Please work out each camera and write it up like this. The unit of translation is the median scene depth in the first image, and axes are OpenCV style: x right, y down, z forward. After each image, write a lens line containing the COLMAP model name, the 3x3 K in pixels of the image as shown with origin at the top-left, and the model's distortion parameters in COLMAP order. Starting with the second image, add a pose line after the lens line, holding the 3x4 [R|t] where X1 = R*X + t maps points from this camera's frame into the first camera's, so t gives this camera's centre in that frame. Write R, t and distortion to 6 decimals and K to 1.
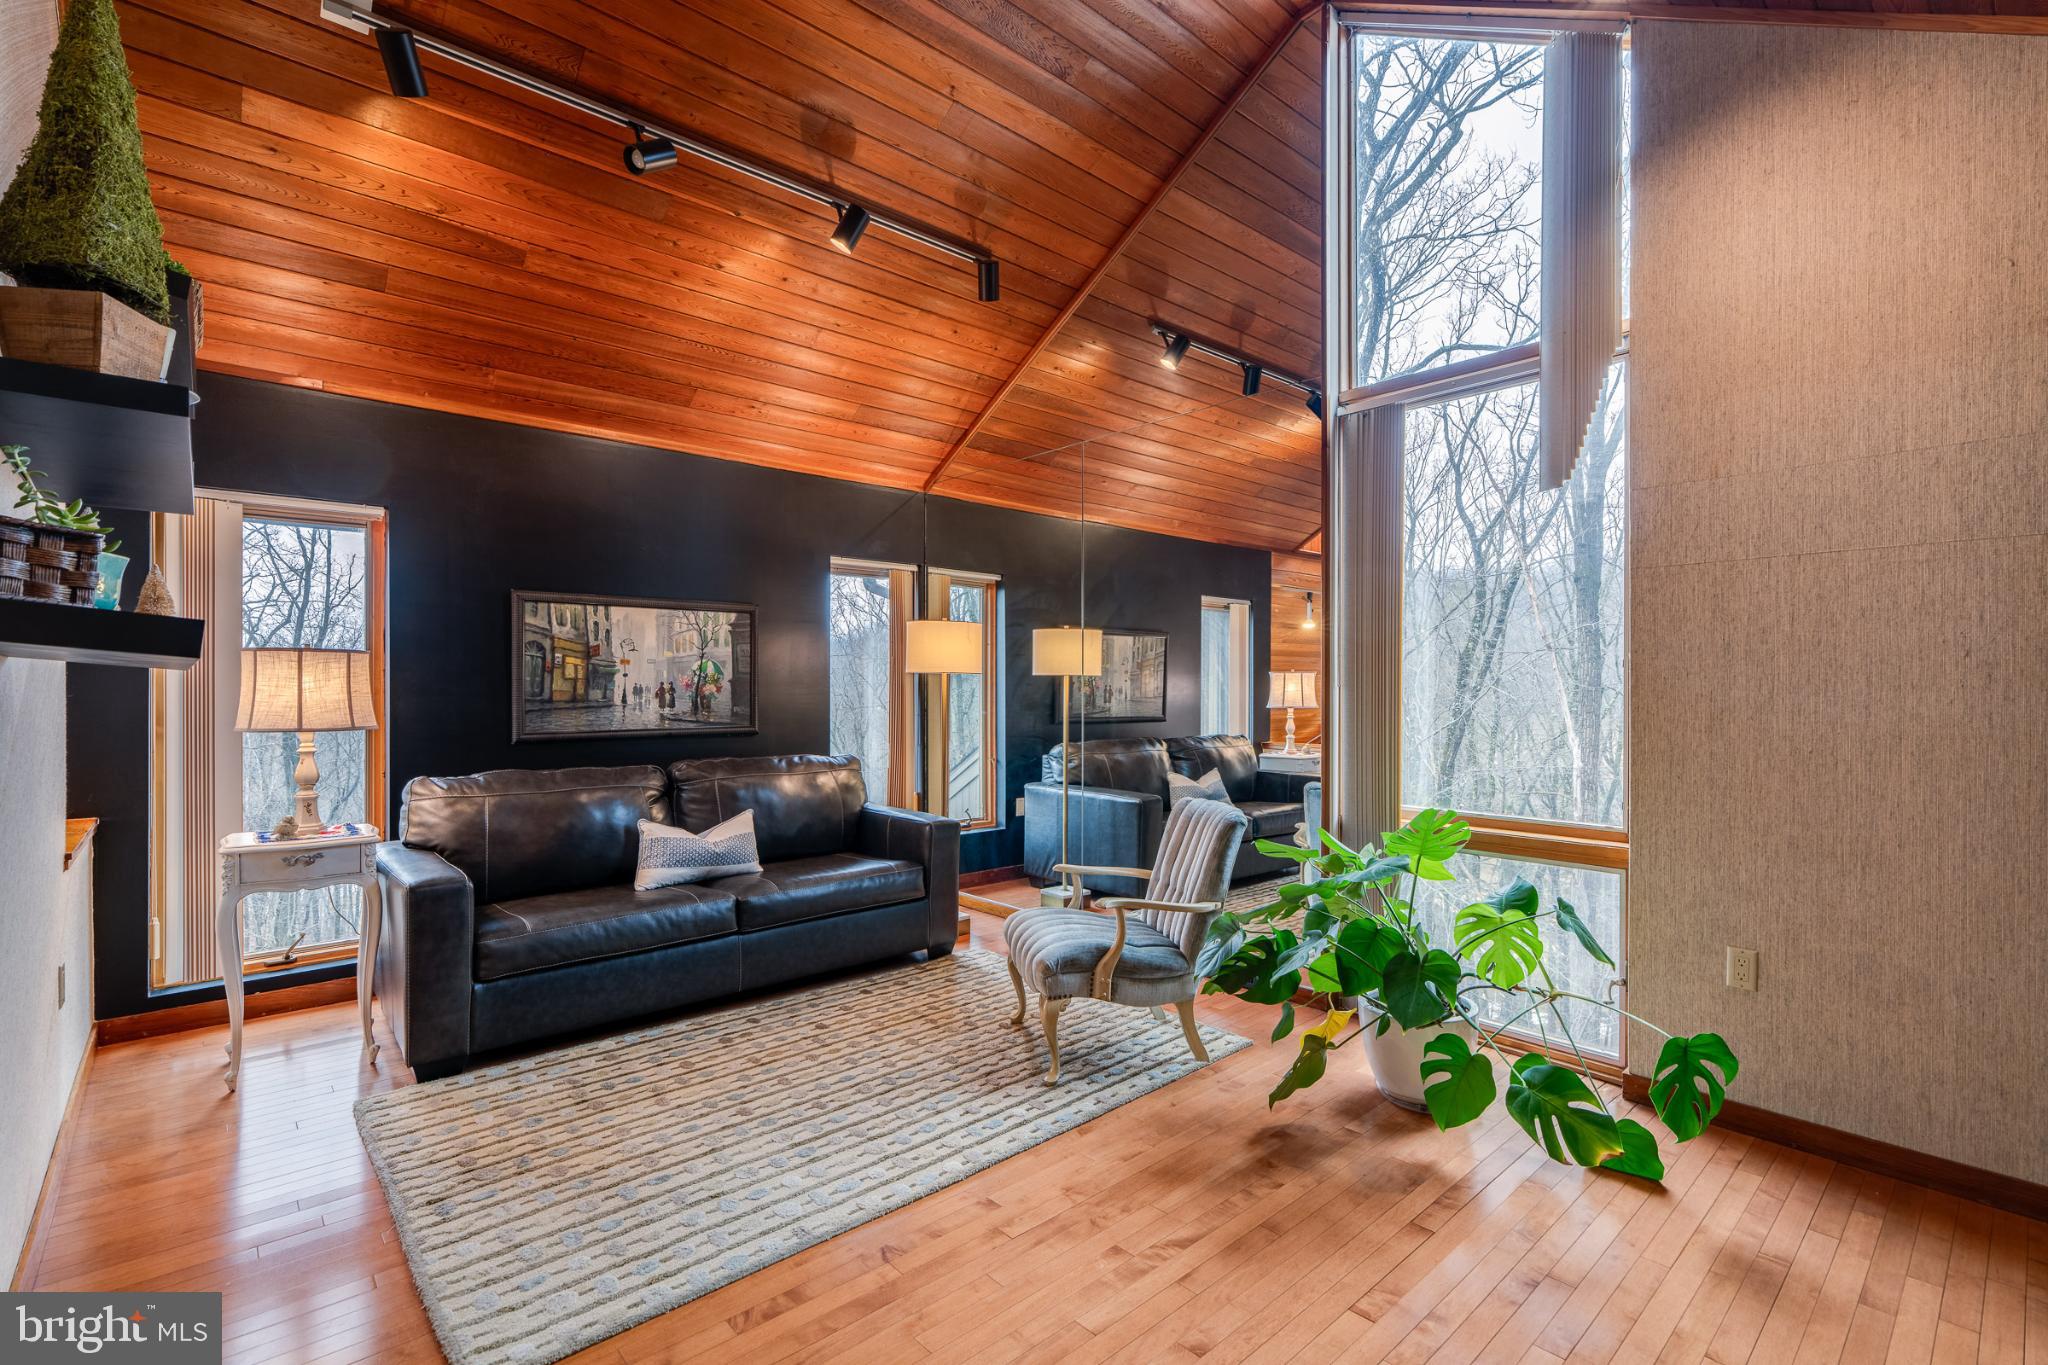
lens RADIAL K [[932.8, 0, 1023.0], [0, 932.8, 691.1], [0, 0, 1]] dist [-0.000047, 0.000035]
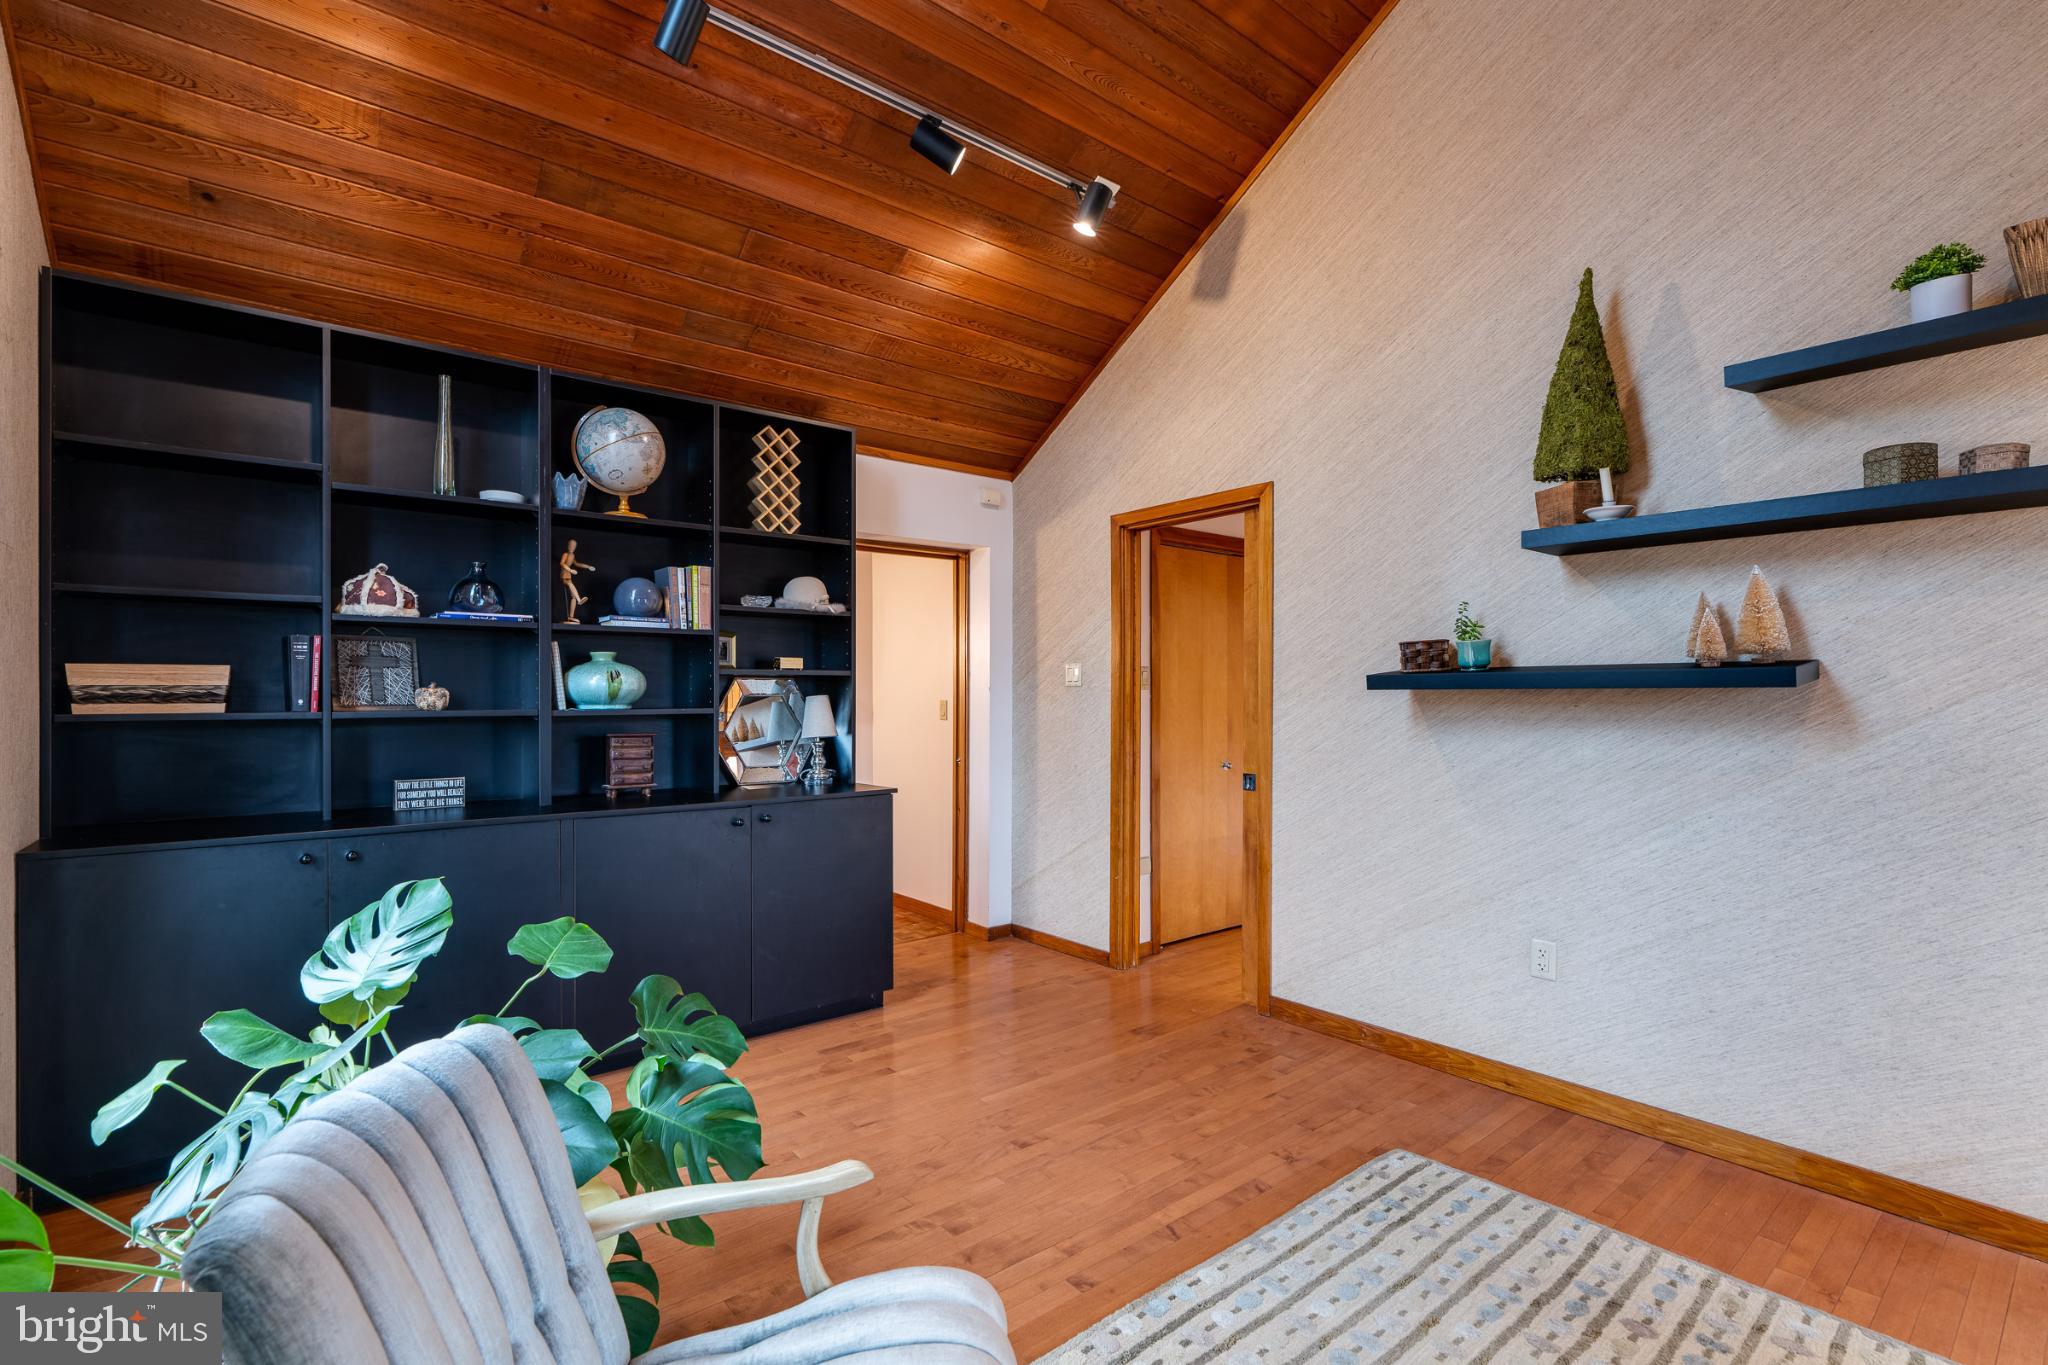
lens RADIAL K [[932.8, 0, 1023.0], [0, 932.8, 691.1], [0, 0, 1]] dist [-0.000047, 0.000035]
pose [[-0.999156, -0.001533, 0.041043, -0.018758], [-0.001155, 0.999957, 0.009239, -0.026342], [-0.041056, 0.009184, -0.999115, 1.986970]]
